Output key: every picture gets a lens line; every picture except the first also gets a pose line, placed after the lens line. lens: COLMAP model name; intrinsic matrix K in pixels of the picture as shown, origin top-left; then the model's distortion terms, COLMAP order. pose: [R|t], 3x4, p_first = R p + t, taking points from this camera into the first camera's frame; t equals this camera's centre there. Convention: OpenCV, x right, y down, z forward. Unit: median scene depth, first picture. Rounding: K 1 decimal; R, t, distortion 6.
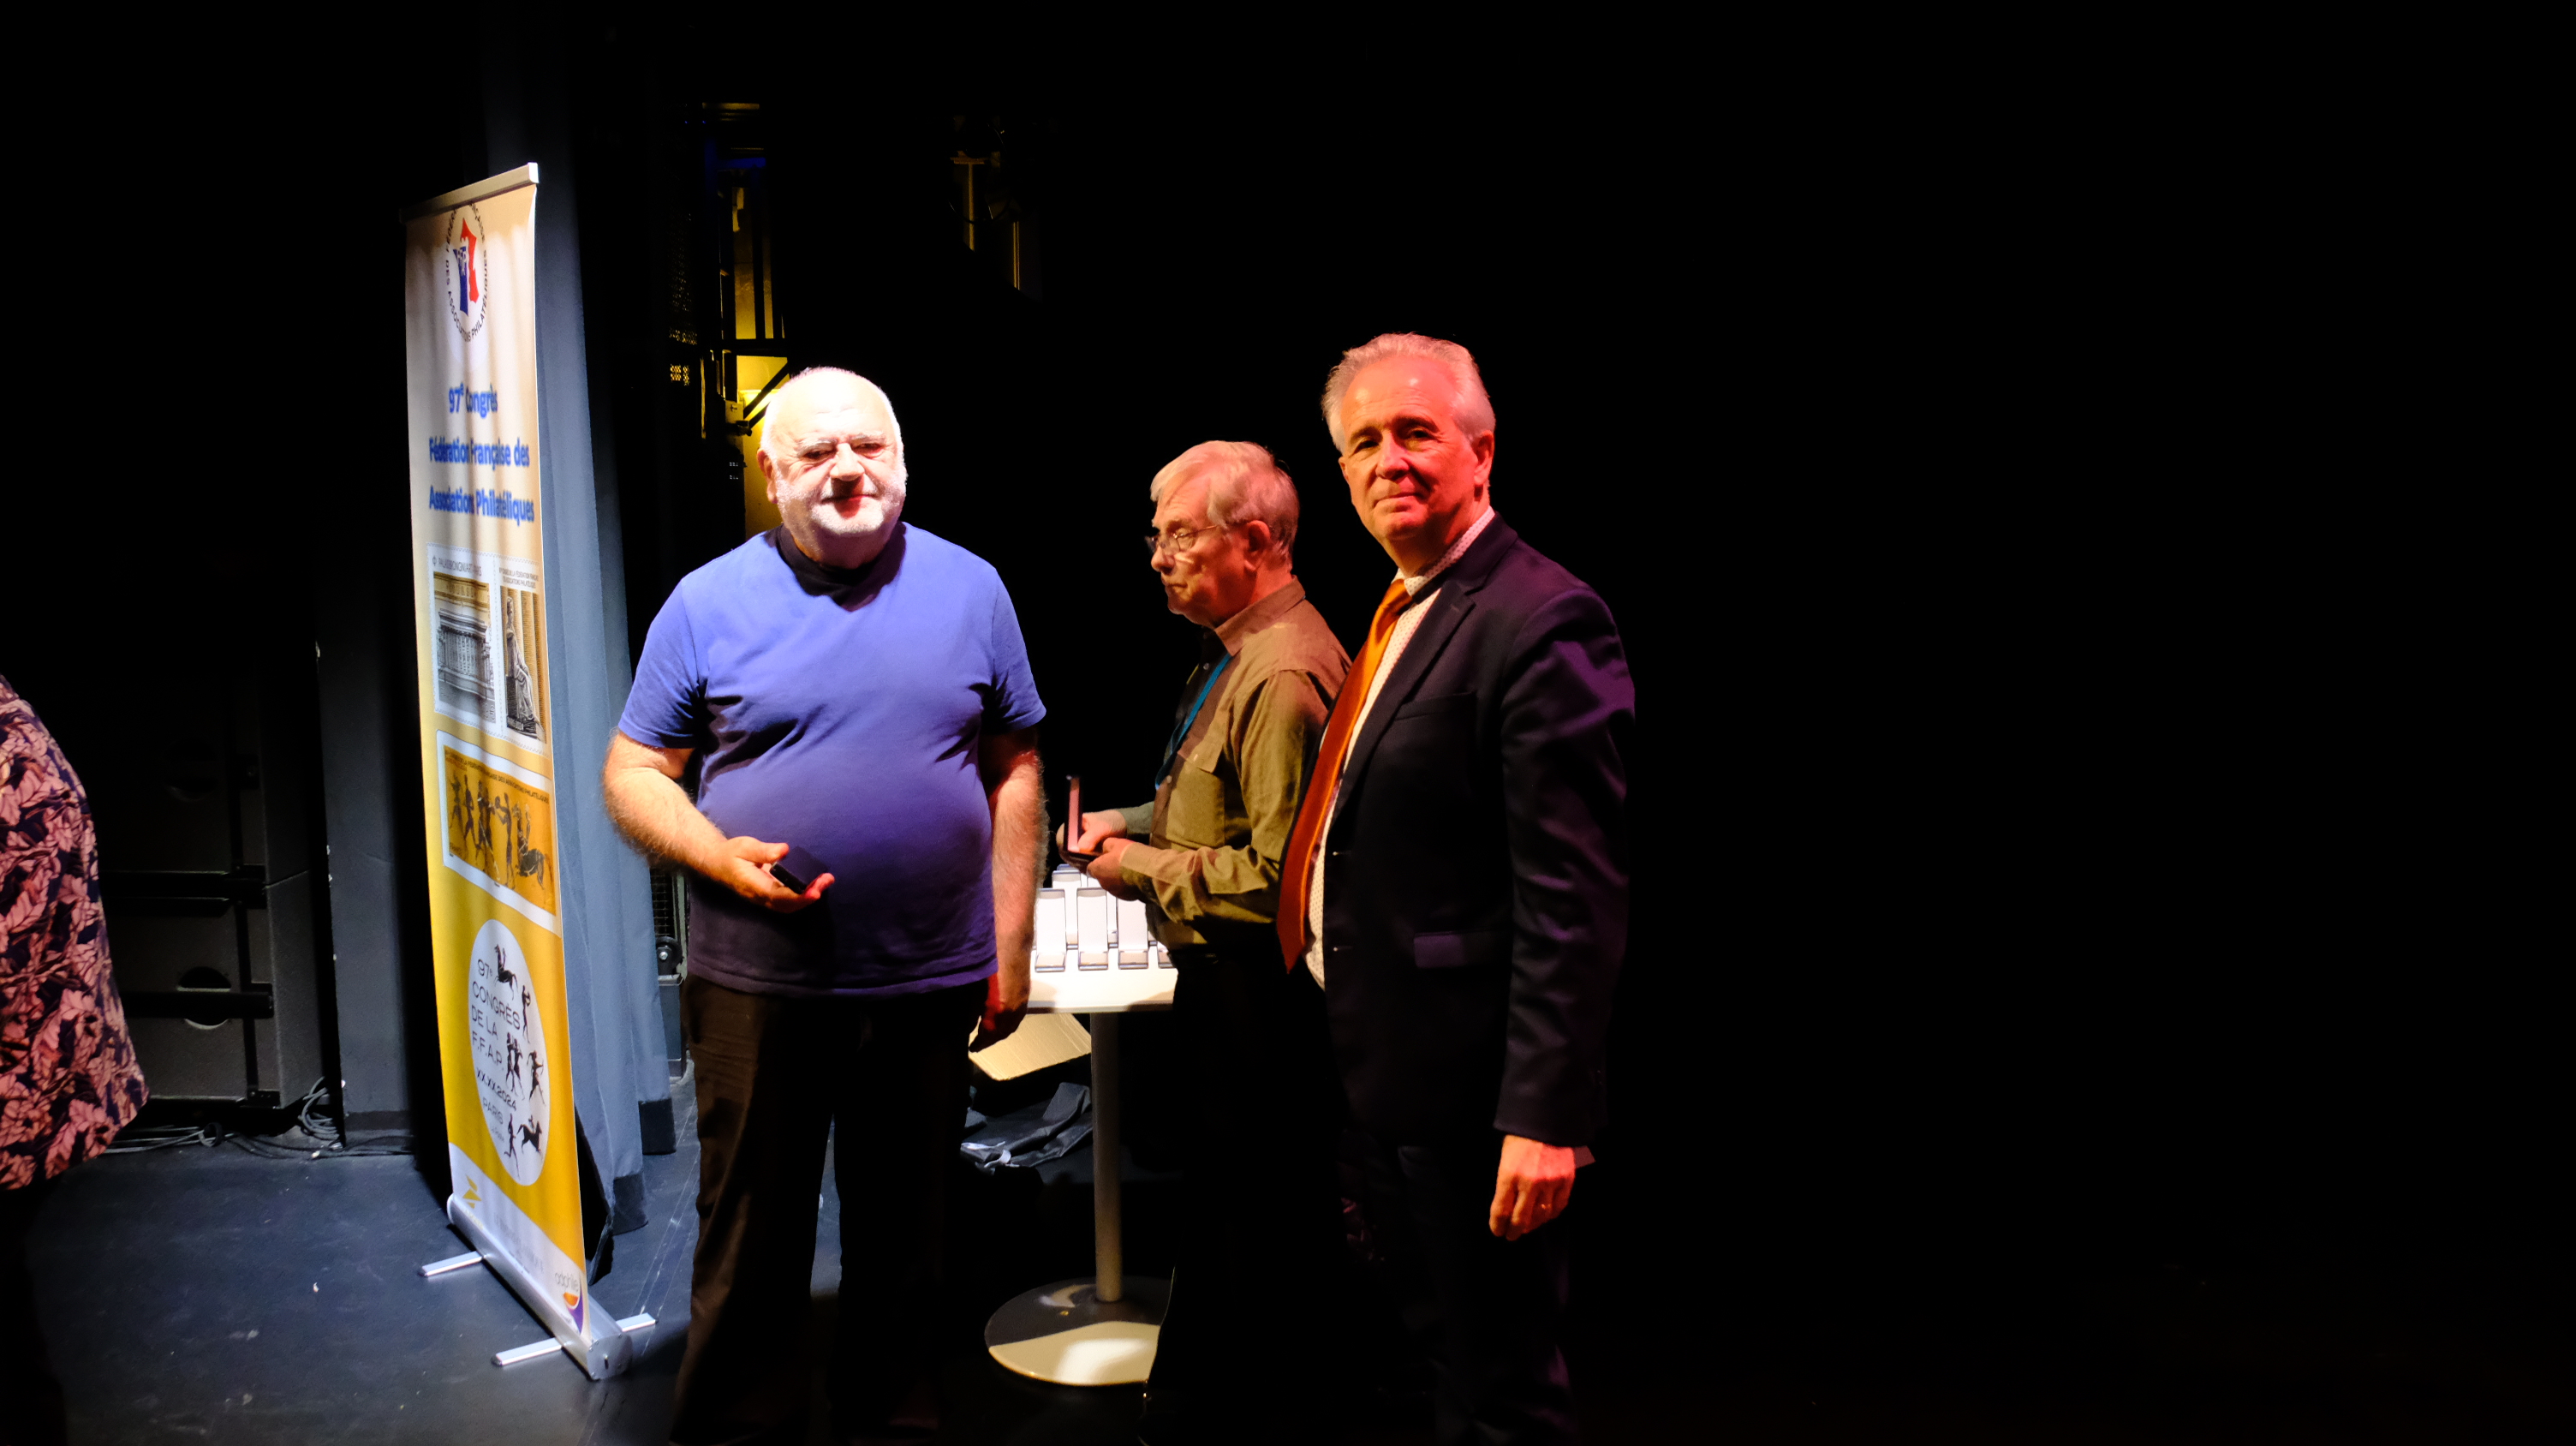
lens RADIAL K [[2021.3, 0, 1269.9], [0, 2021.3, 695.1], [0, 0, 1]] dist [-0.035096, 0.011717]
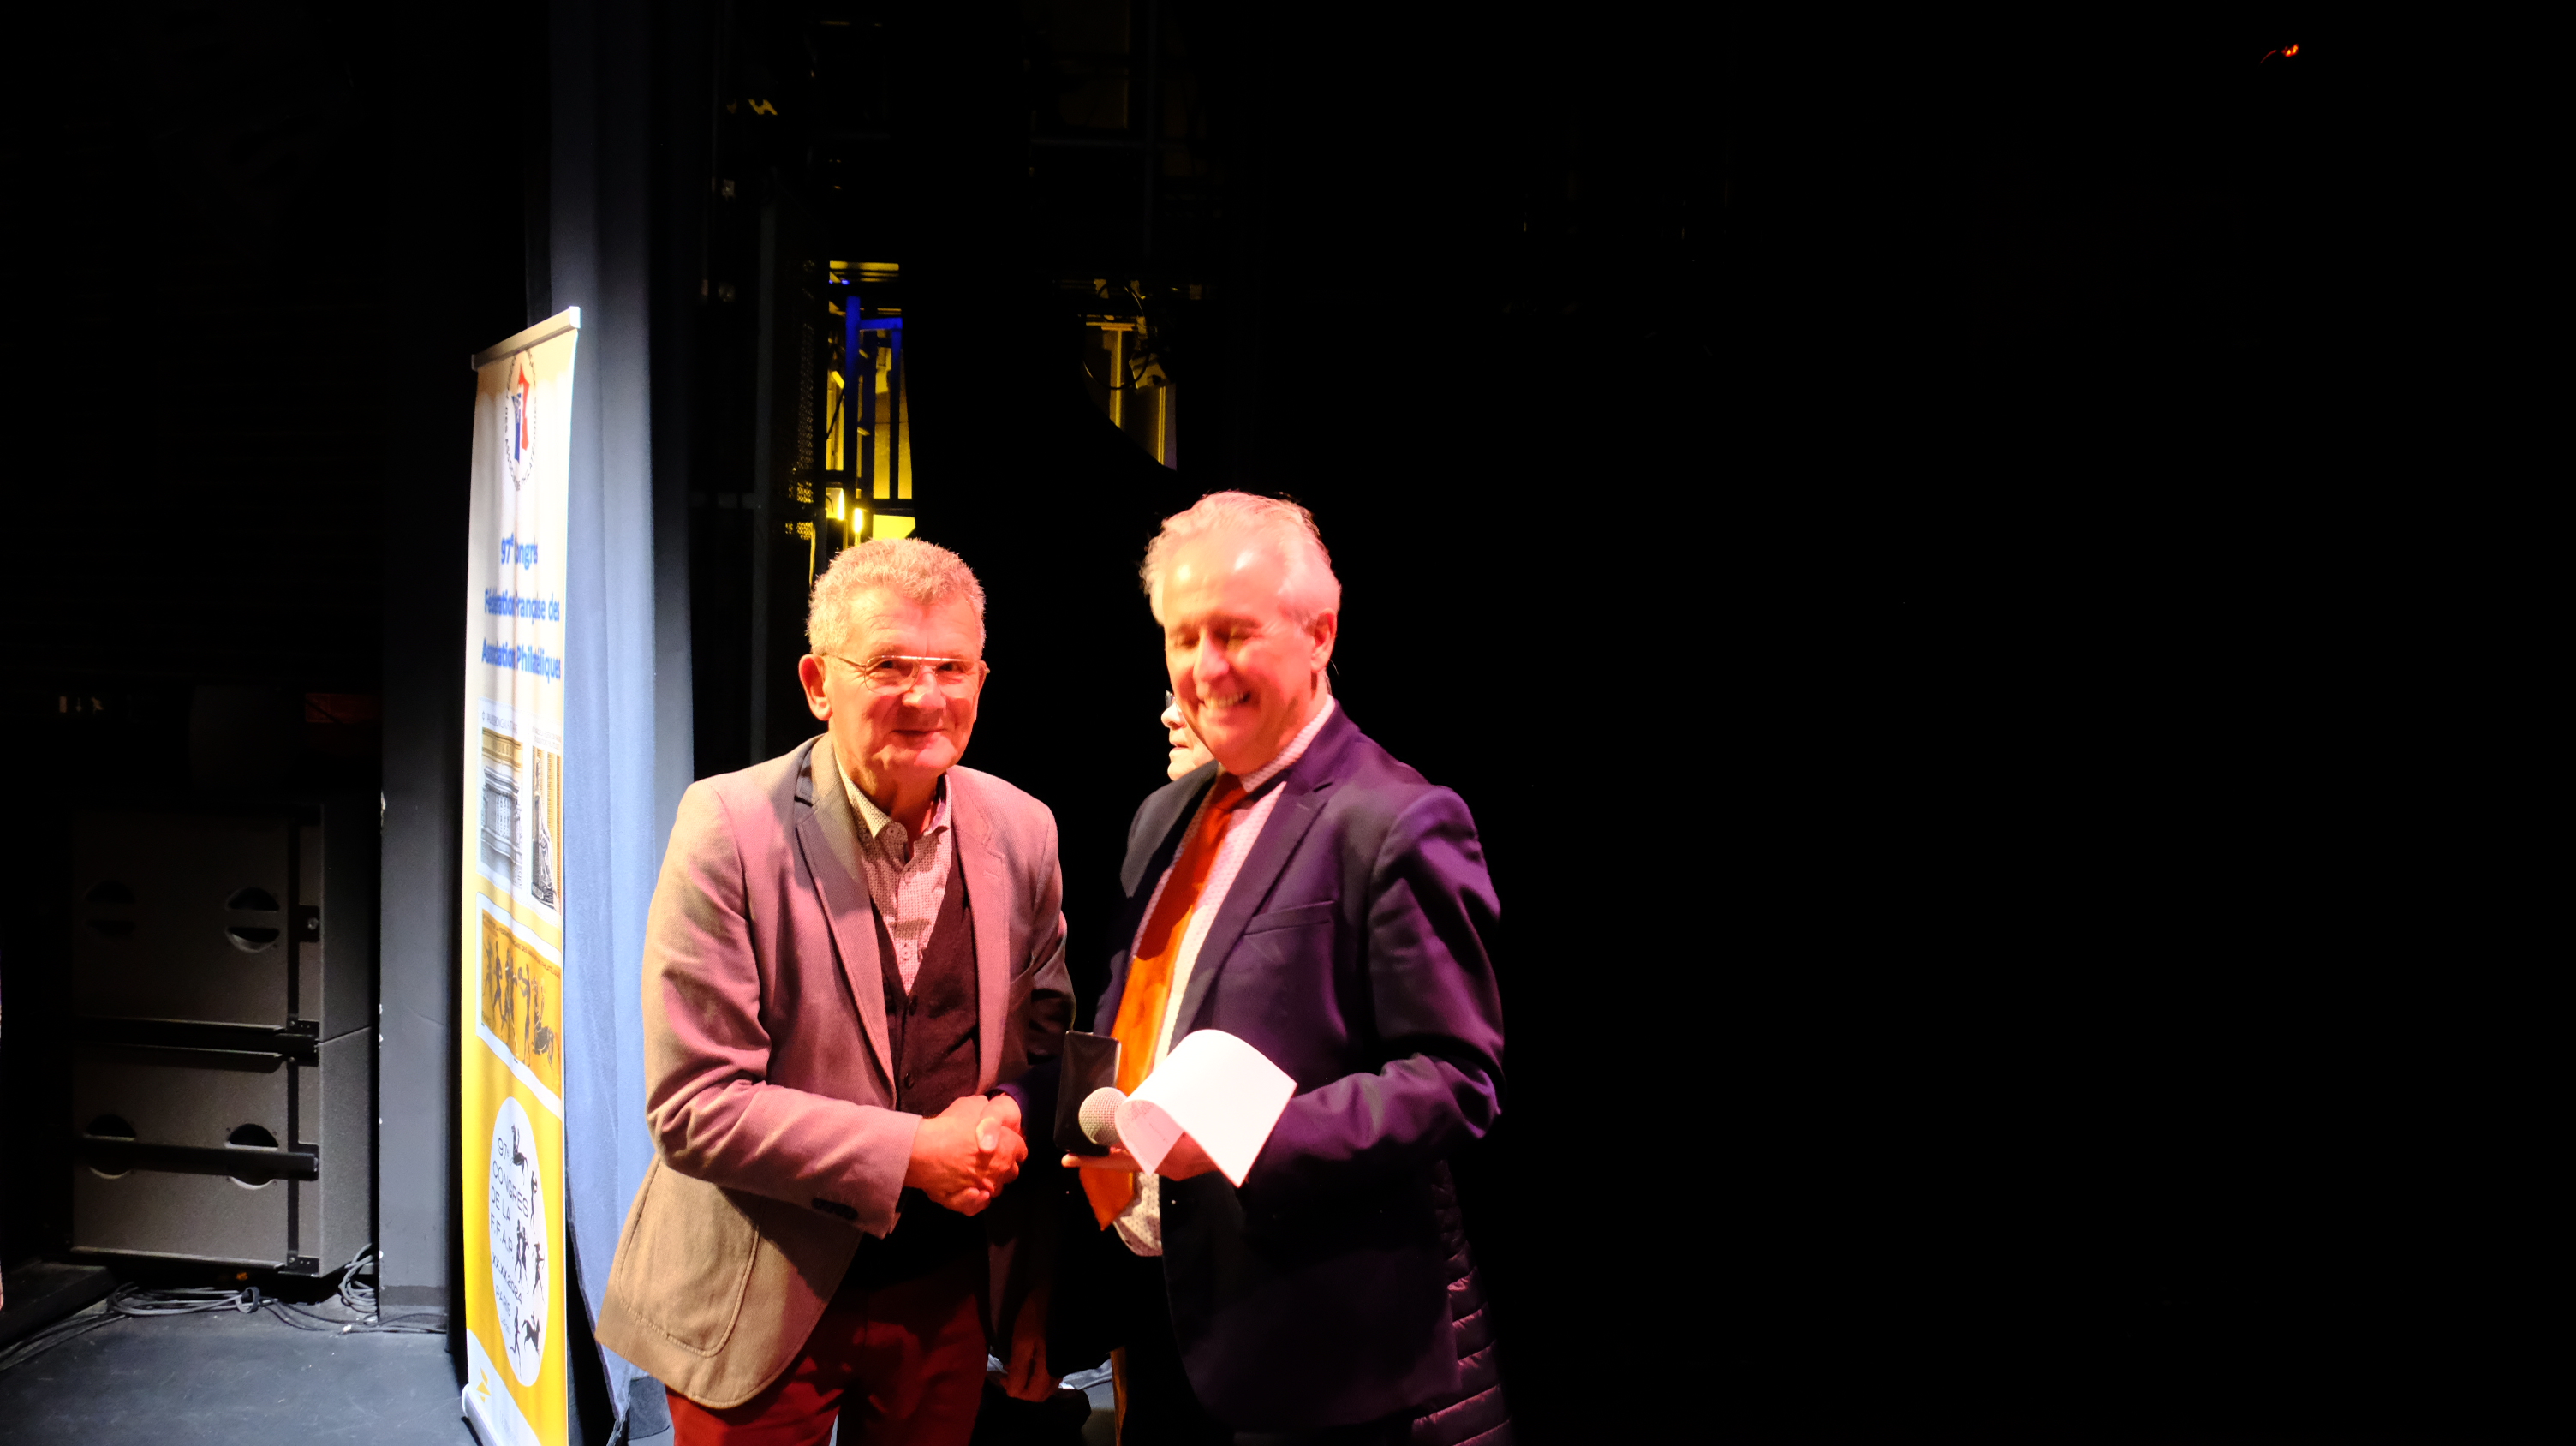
lens RADIAL K [[2021.3, 0, 1283.5], [0, 2021.3, 716.2], [0, 0, 1]] dist [-0.035096, 0.011717]
pose [[0.995710, 0.033052, -0.086420, 0.049548], [-0.039363, 0.996600, -0.072383, -0.012370], [0.083733, 0.075474, 0.993626, 0.077179]]
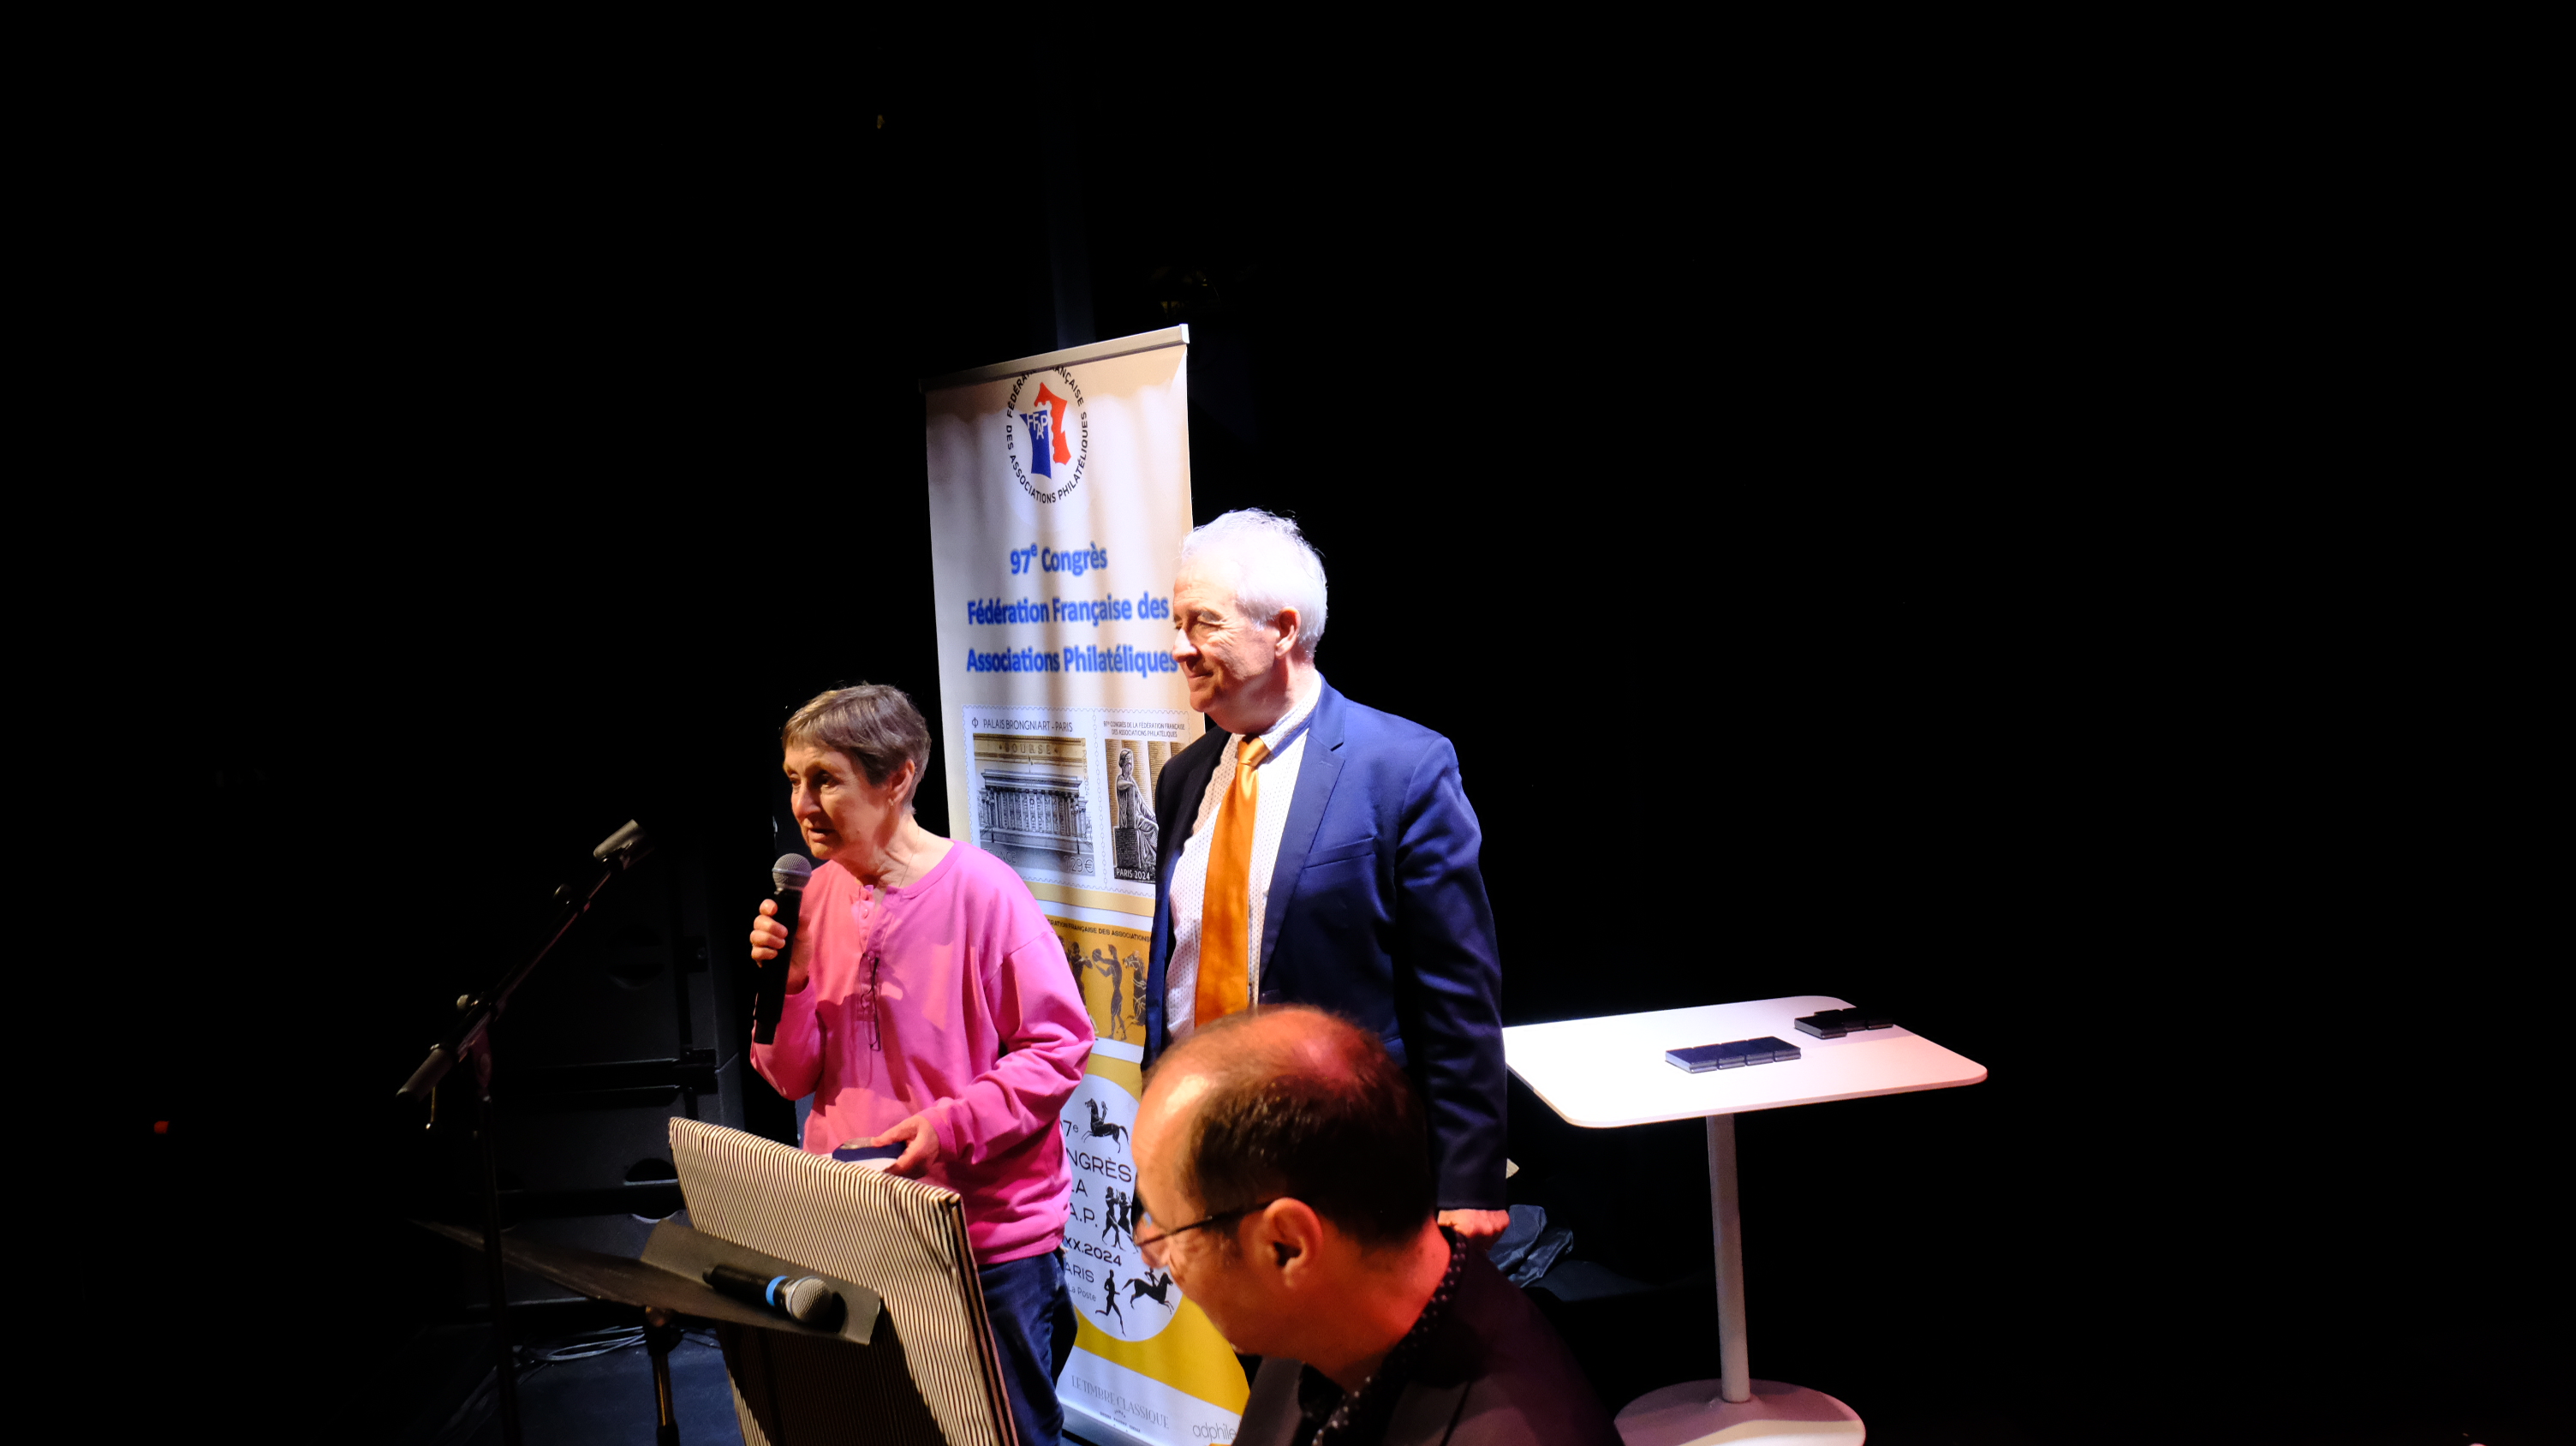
lens RADIAL K [[2021.3, 0, 1293.2], [0, 2021.3, 701.7], [0, 0, 1]] dist [-0.035096, 0.011717]
pose [[0.994647, -0.065755, 0.079711, -0.344081], [0.071059, 0.995310, -0.065637, 0.000370], [-0.075022, 0.070950, 0.994655, -0.018573]]
